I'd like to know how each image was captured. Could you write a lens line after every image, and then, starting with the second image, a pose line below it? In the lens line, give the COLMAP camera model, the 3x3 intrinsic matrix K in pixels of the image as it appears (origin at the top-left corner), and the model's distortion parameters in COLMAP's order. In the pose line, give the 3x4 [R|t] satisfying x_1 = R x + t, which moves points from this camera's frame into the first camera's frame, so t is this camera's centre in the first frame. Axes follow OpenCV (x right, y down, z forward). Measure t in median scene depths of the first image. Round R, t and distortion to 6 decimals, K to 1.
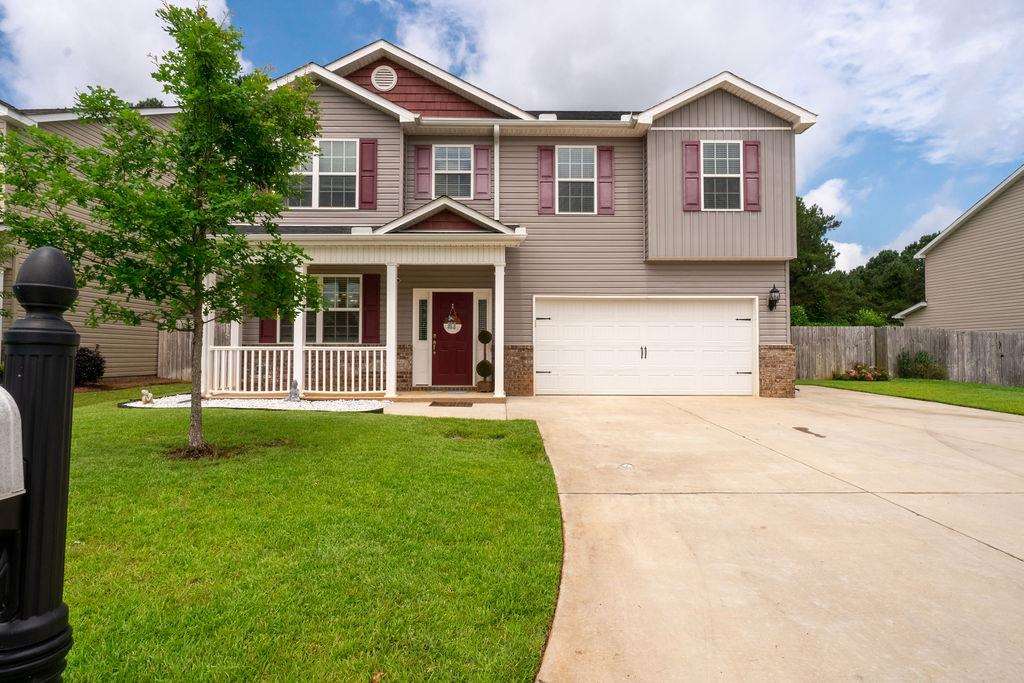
lens RADIAL K [[537.3, 0, 513.6], [0, 537.3, 339.4], [0, 0, 1]] dist [0.004282, -0.000010]
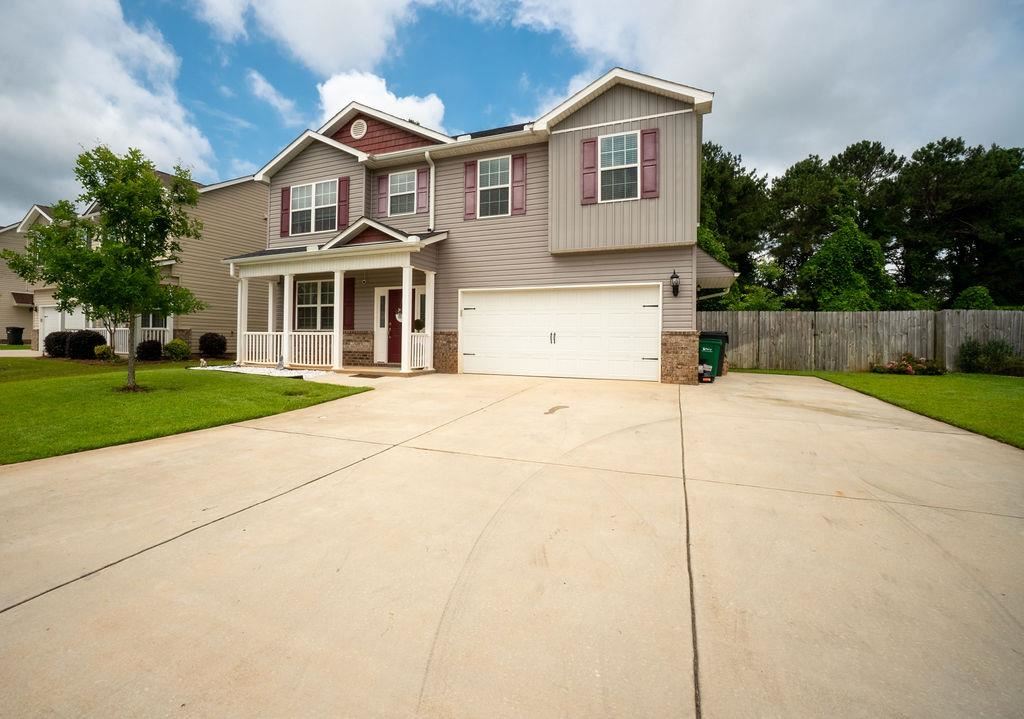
lens RADIAL K [[506.6, 0, 457.8], [0, 506.6, 341.3], [0, 0, 1]] dist [-0.054117, -0.000605]
pose [[0.896568, 0.008536, -0.442823, 0.534982], [0.002928, 0.999678, 0.025198, 0.004798], [0.442896, -0.023888, 0.896255, -0.005735]]
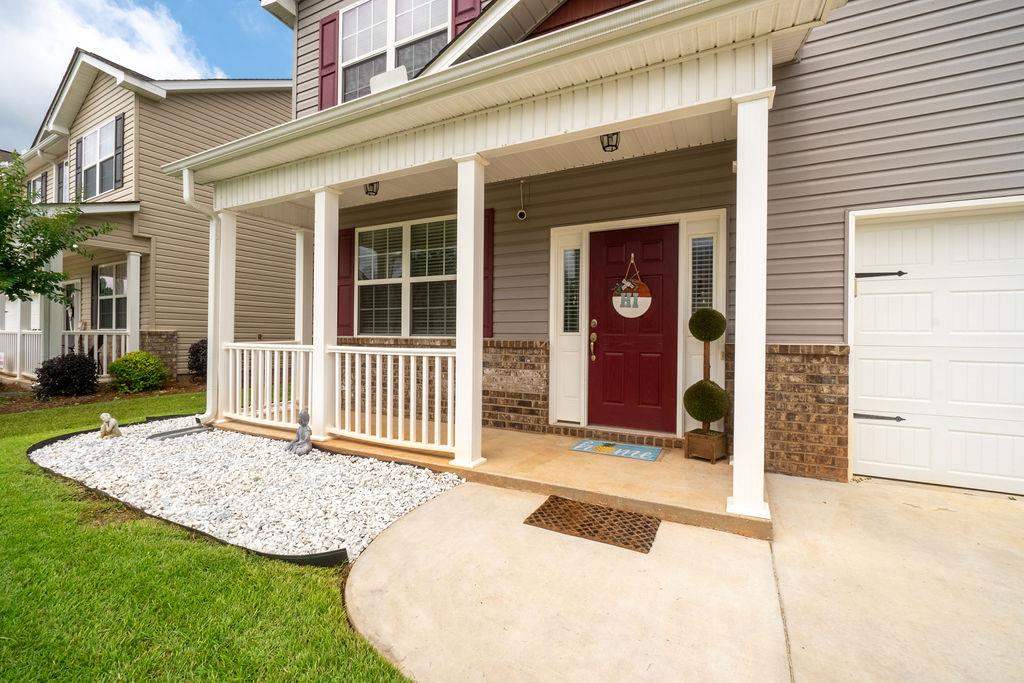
lens RADIAL K [[451.0, 0, 501.6], [0, 451.0, 336.1], [0, 0, 1]] dist [-0.002497, -0.000565]
pose [[0.875841, 0.006378, -0.482557, -0.024133], [0.005814, 0.999701, 0.023764, -0.004697], [0.482564, -0.023619, 0.875542, 0.610972]]
